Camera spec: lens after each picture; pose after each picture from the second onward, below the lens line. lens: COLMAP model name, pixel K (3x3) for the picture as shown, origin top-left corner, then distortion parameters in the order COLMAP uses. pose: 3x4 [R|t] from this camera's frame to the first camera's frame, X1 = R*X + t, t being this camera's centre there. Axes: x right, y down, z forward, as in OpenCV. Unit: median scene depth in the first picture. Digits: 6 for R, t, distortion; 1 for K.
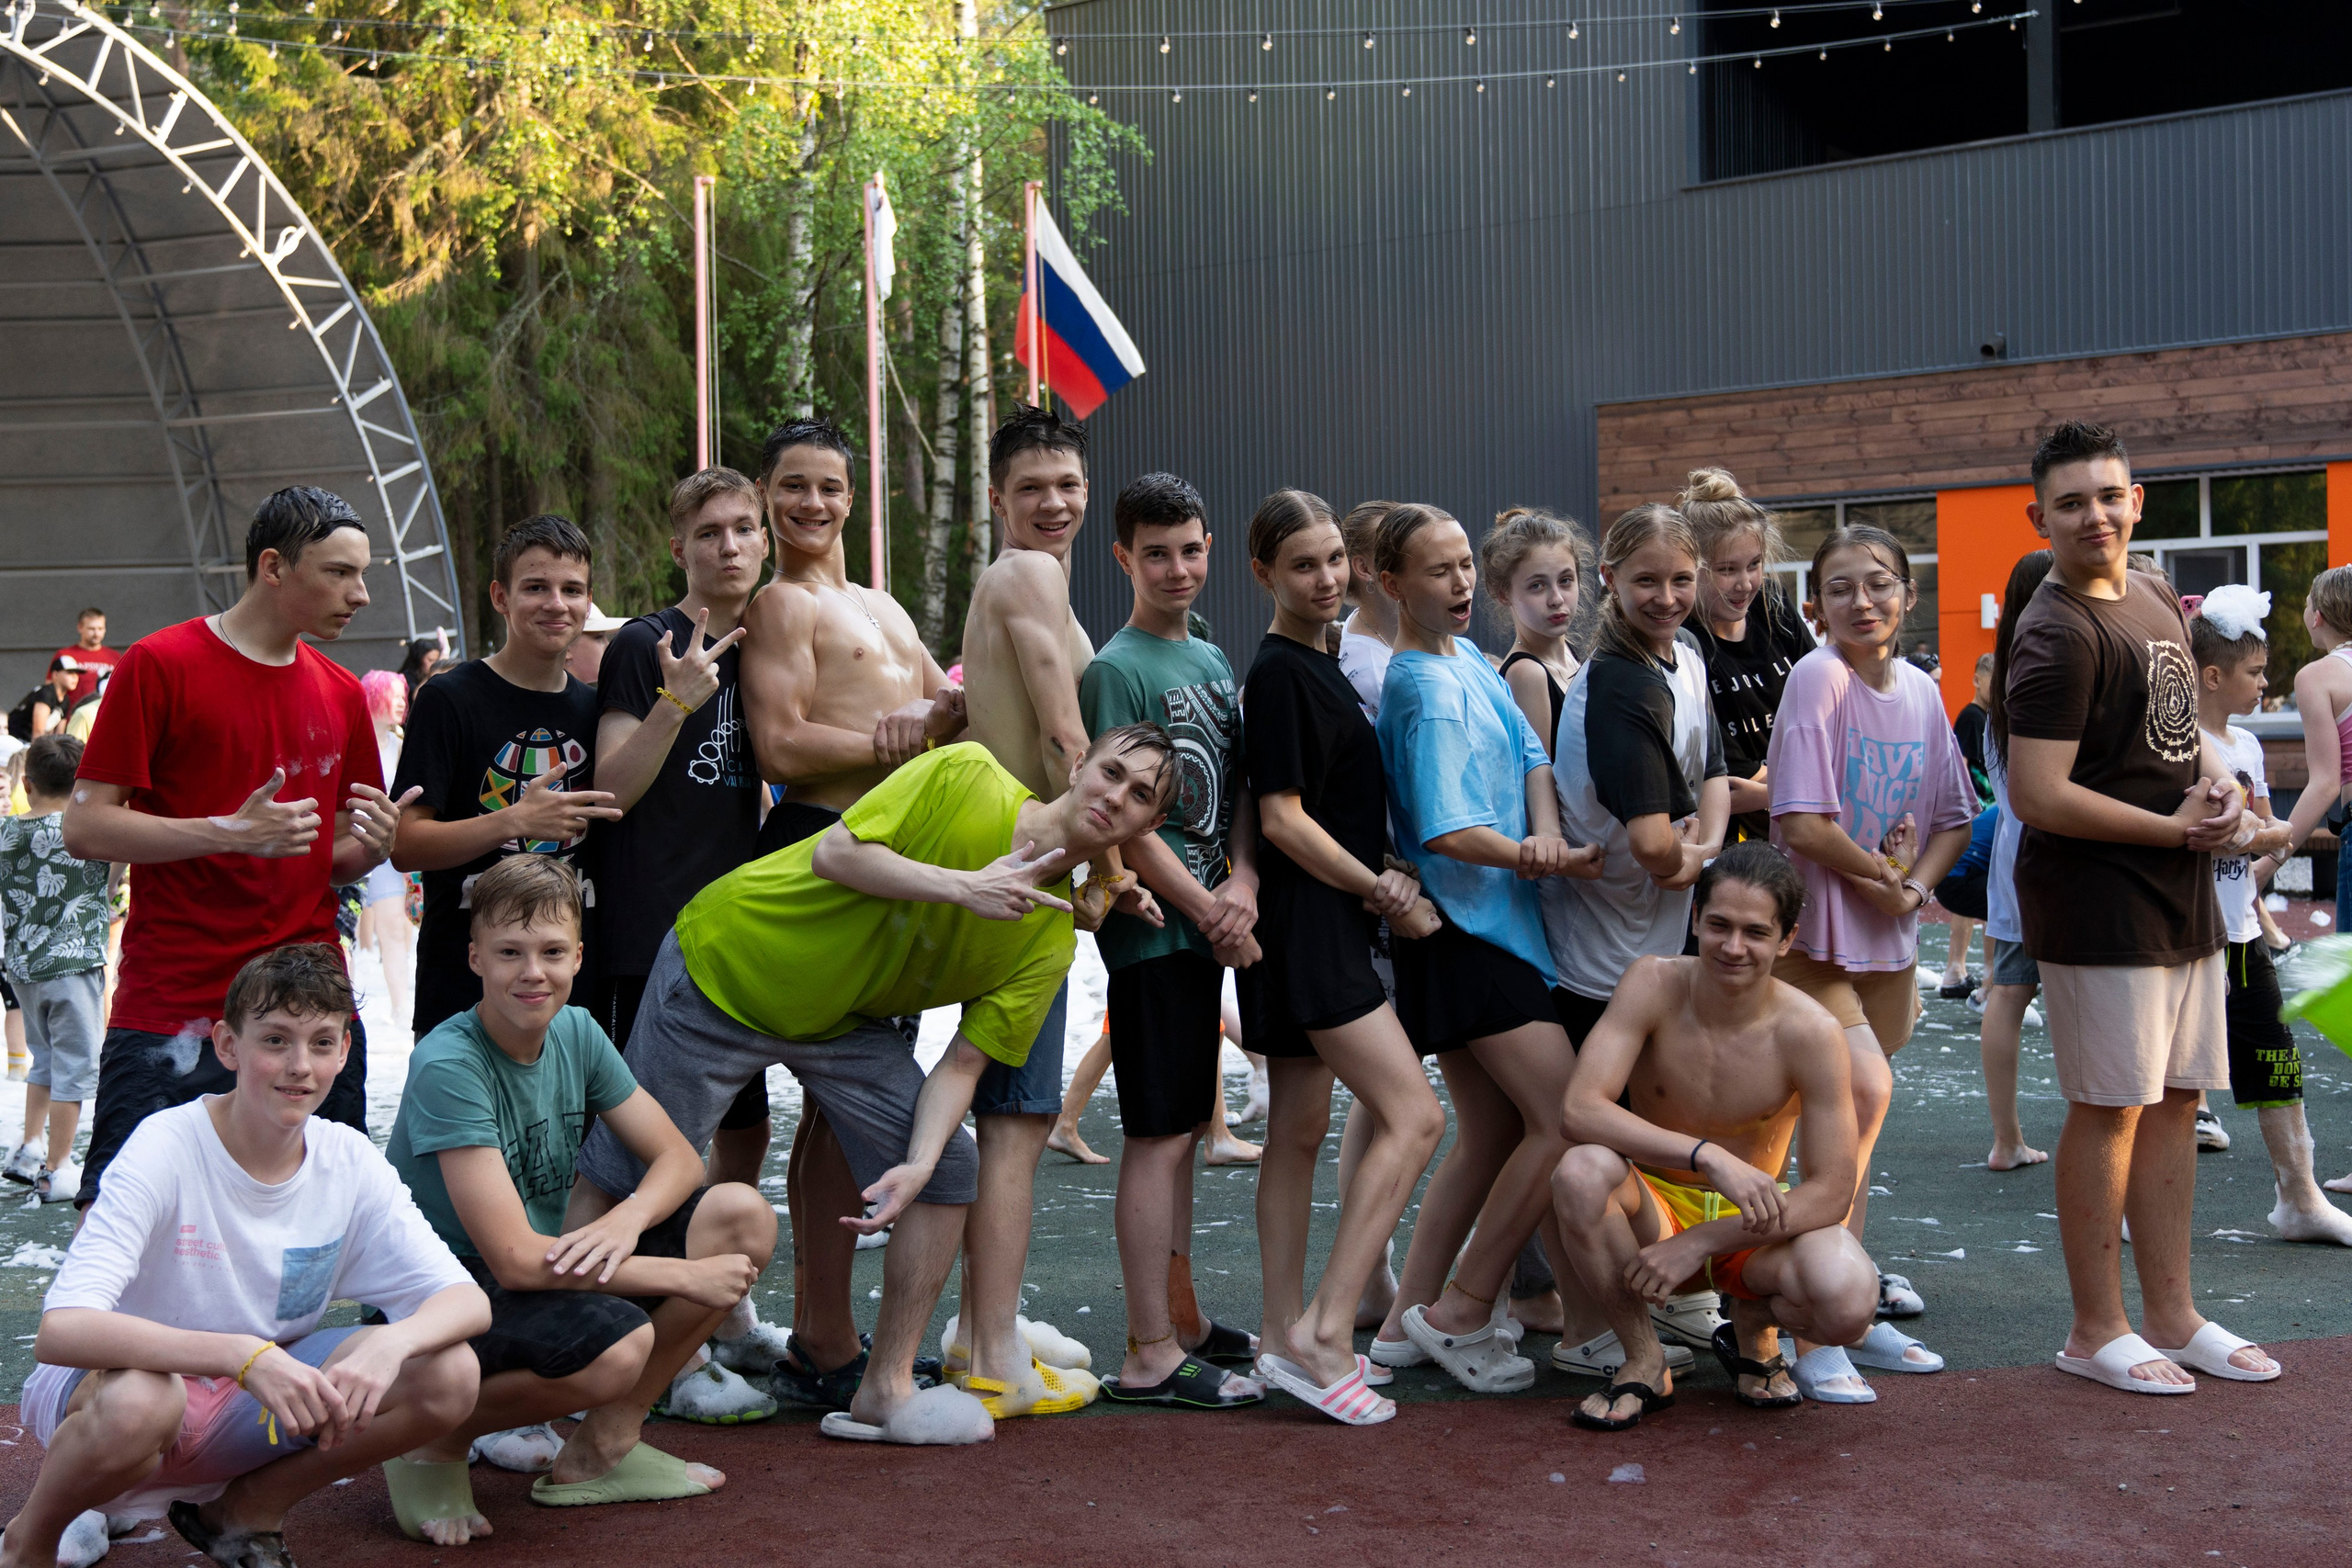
lens RADIAL K [[2852.6, 0, 1176.0], [0, 2852.6, 784.0], [0, 0, 1]] dist [0.009395, 0.011343]
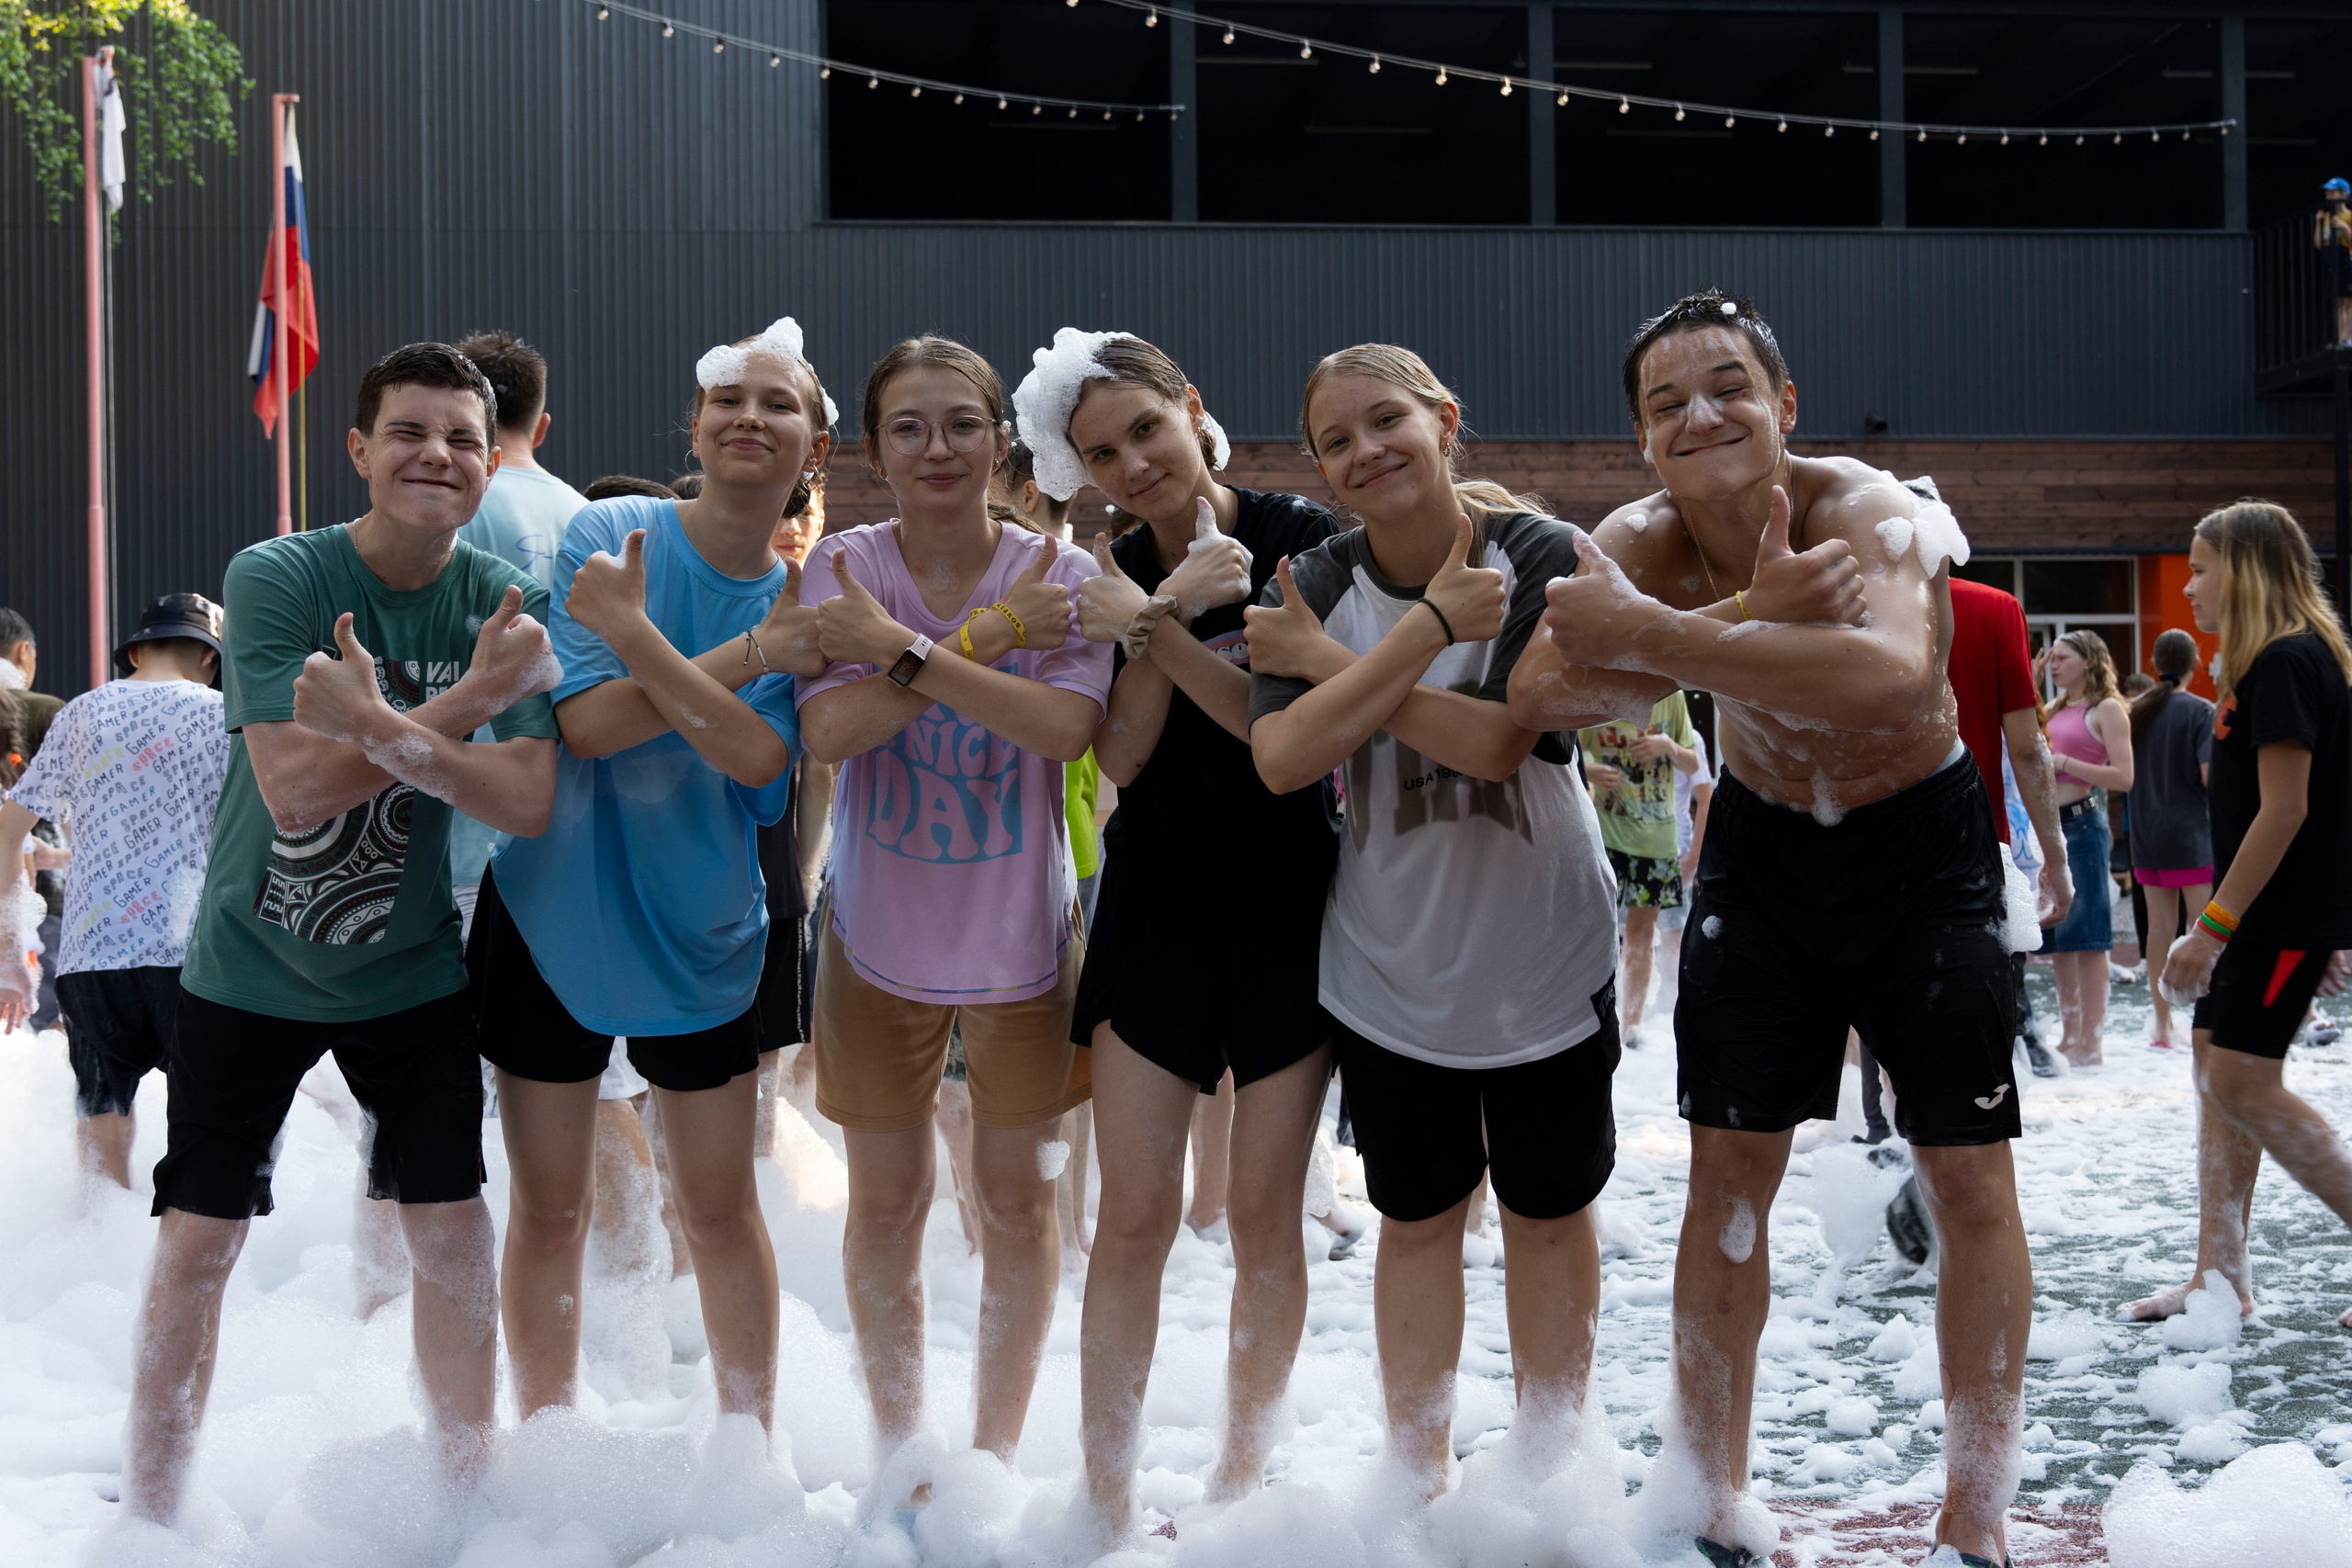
lens RADIAL K [[2798.5, 0, 1176.0], [0, 2798.5, 784.0], [0, 0, 1]] dist [0.014385, 0.050465]
pose [[0.787248, 0.026646, 0.616061, -0.358408], [-0.008898, 0.999453, -0.031857, 0.010447], [-0.616573, 0.019597, 0.787054, 0.223376]]
